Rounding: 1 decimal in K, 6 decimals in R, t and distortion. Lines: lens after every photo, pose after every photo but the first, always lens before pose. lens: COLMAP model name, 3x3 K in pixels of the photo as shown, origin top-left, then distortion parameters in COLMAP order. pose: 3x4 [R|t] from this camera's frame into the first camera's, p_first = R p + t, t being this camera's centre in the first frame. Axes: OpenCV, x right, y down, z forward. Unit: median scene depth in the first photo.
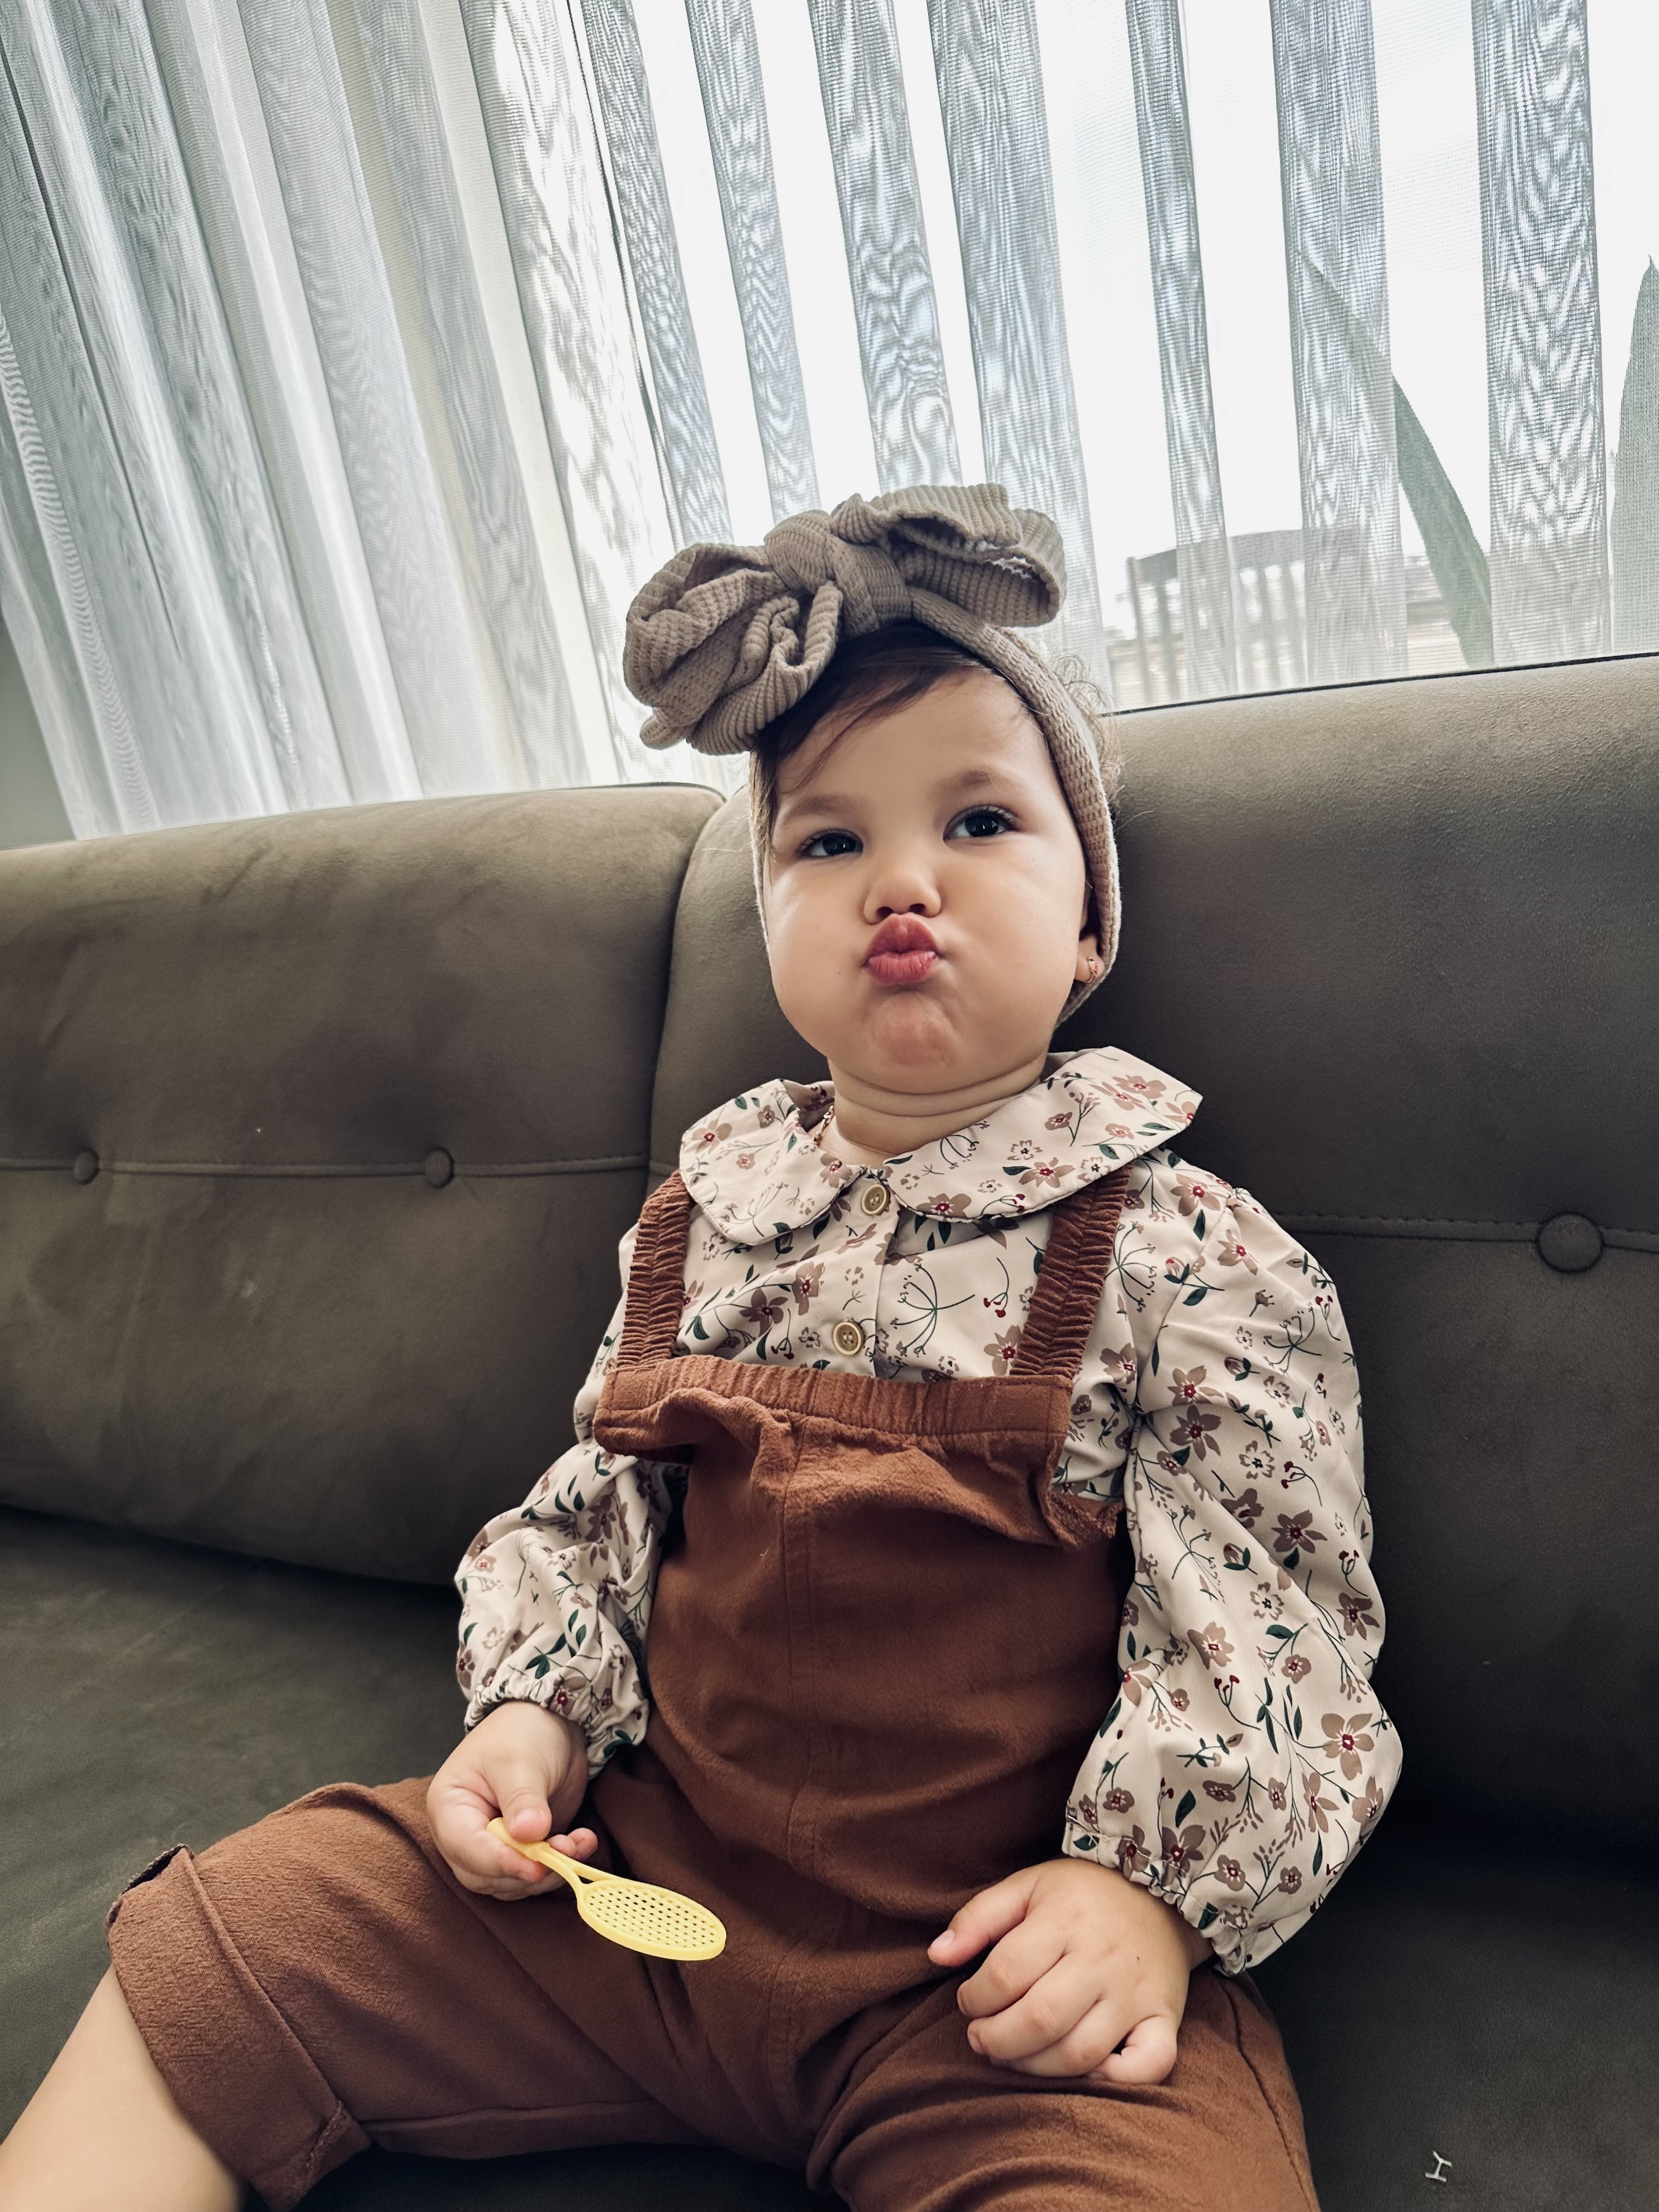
lens RADIAL K [[1530.1, 0, 826.8], [0, 1530.1, 1078.4], [0, 0, 1]] dist [-0.033557, -0.003944]
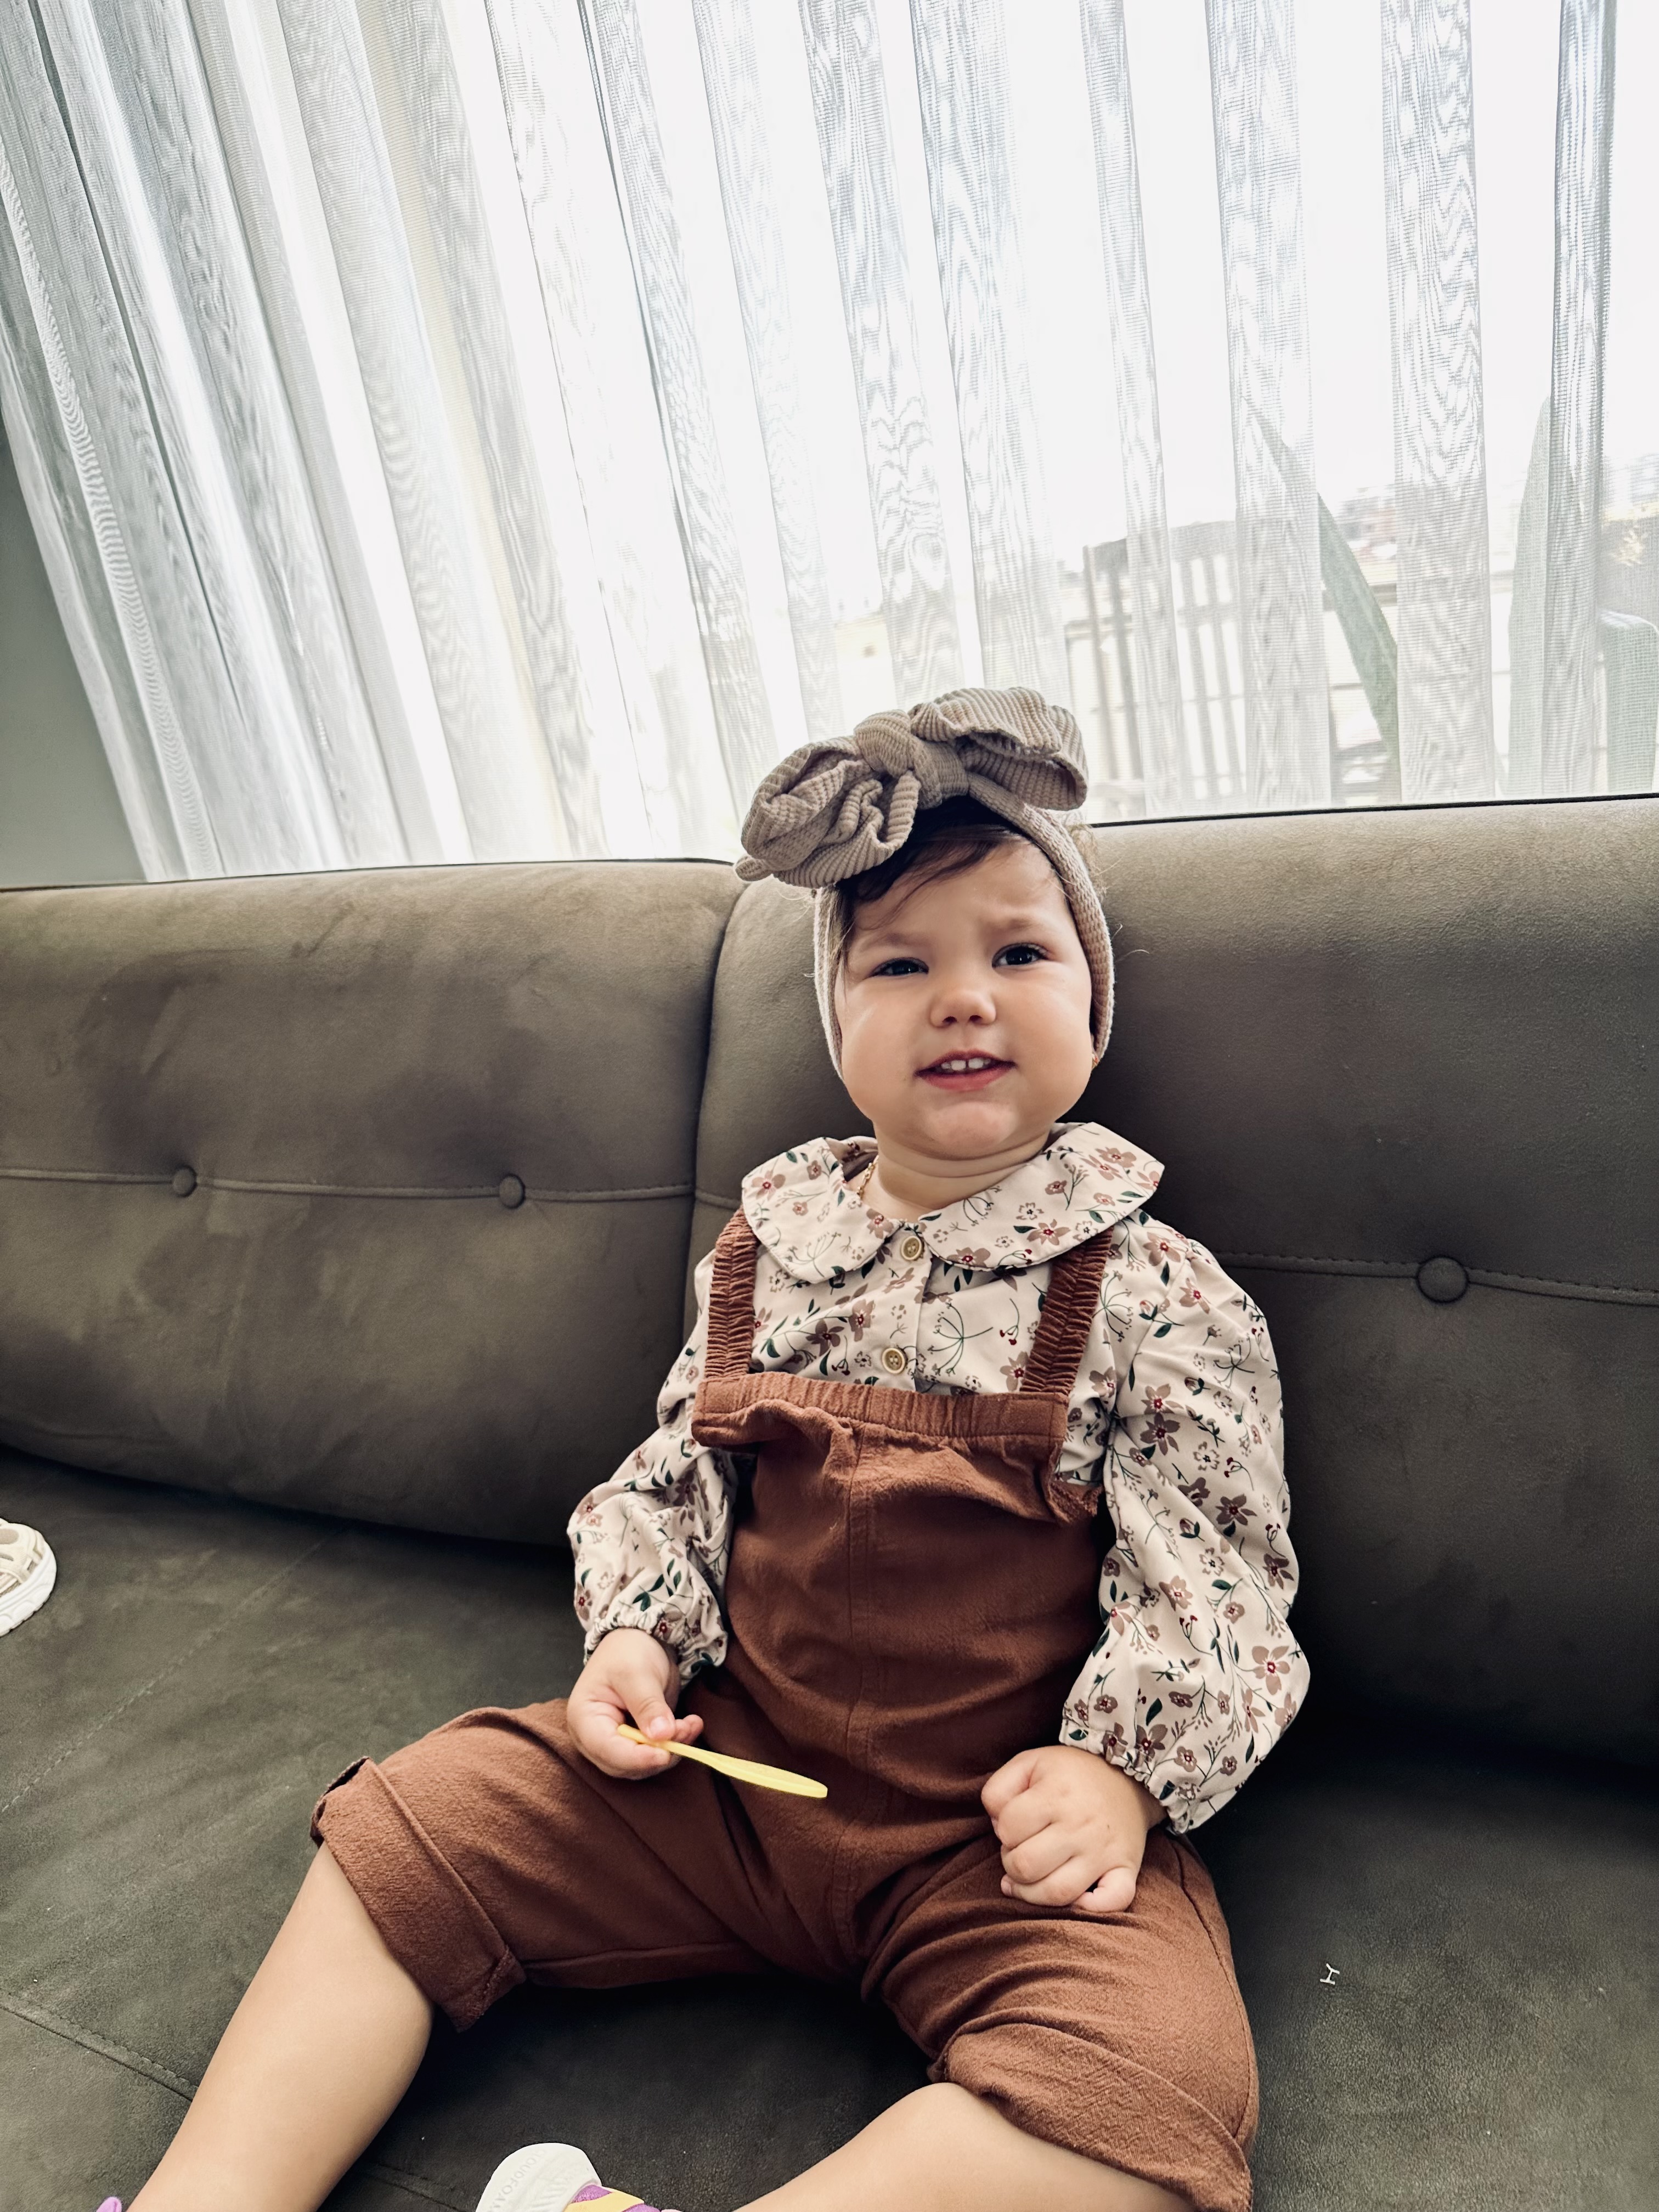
lens RADIAL K [[1559.0, 0, 829.5], [0, 1559.0, 1106.0], [0, 0, 1]] dist [-0.006056, -0.002602]
pose [[0.998382, 0.009537, 0.056054, -0.115996], [-0.013186, 0.997792, 0.065090, -0.128823], [-0.055309, -0.065724, 0.996304, -0.292536]]
